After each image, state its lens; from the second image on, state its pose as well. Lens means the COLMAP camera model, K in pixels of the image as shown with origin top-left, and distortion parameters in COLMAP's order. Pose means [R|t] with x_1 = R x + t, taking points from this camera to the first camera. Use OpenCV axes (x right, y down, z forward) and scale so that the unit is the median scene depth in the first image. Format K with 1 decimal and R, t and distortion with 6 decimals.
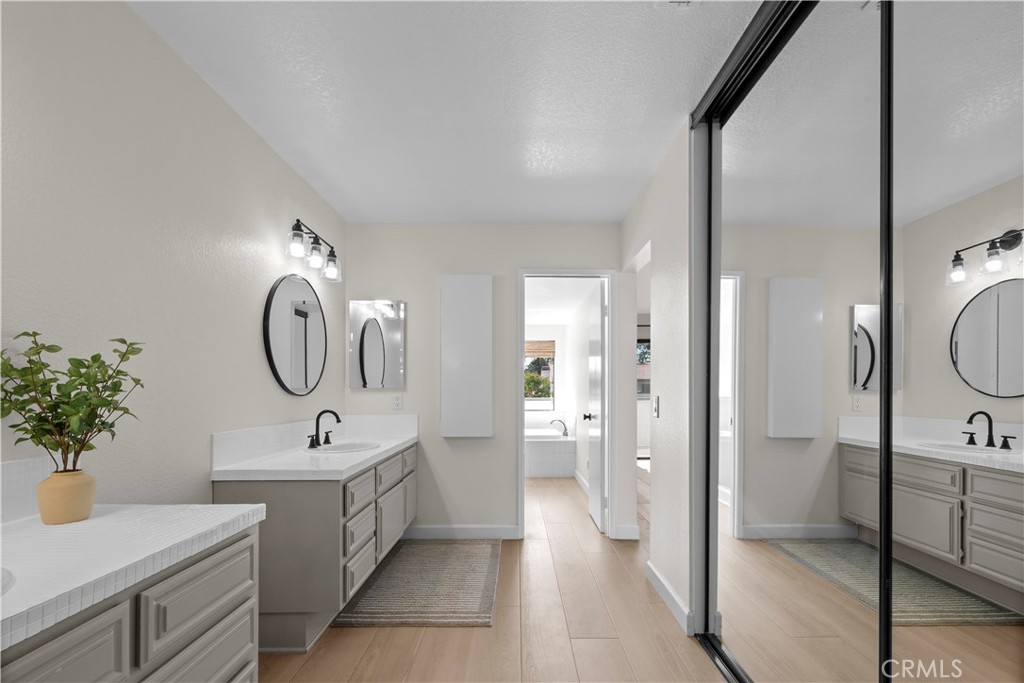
lens RADIAL K [[443.8, 0, 513.7], [0, 443.8, 391.0], [0, 0, 1]] dist [-0.002058, 0.000895]
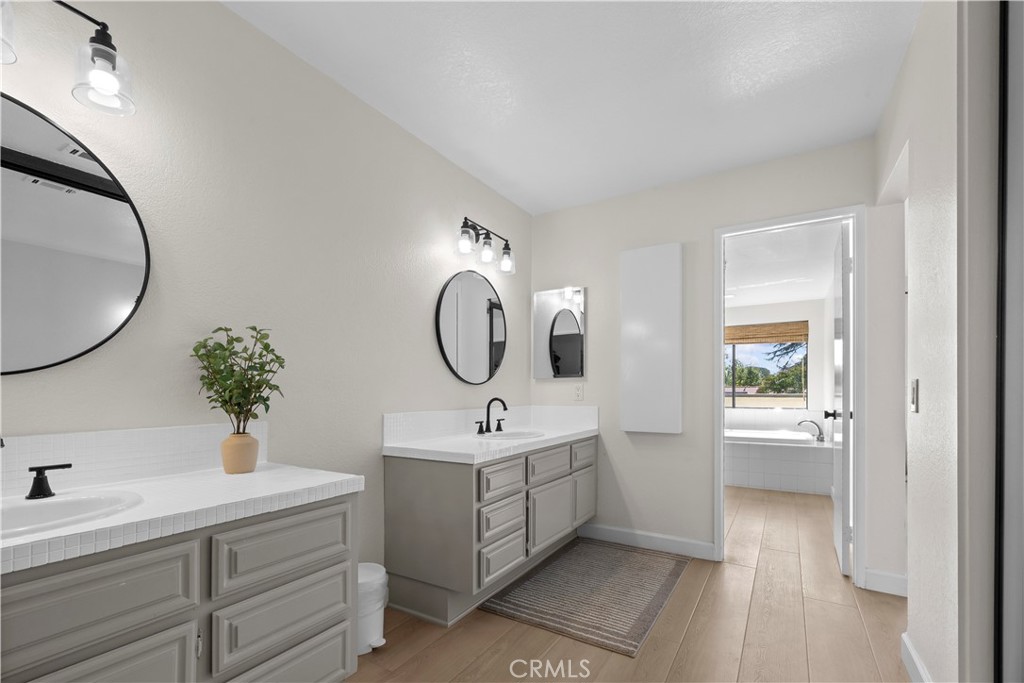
lens RADIAL K [[443.8, 0, 516.2], [0, 443.8, 389.9], [0, 0, 1]] dist [-0.002058, 0.000895]
pose [[0.852180, -0.001555, -0.523246, 0.170532], [0.001366, 0.999999, -0.000747, 0.027160], [0.523246, -0.000078, 0.852181, 0.156637]]
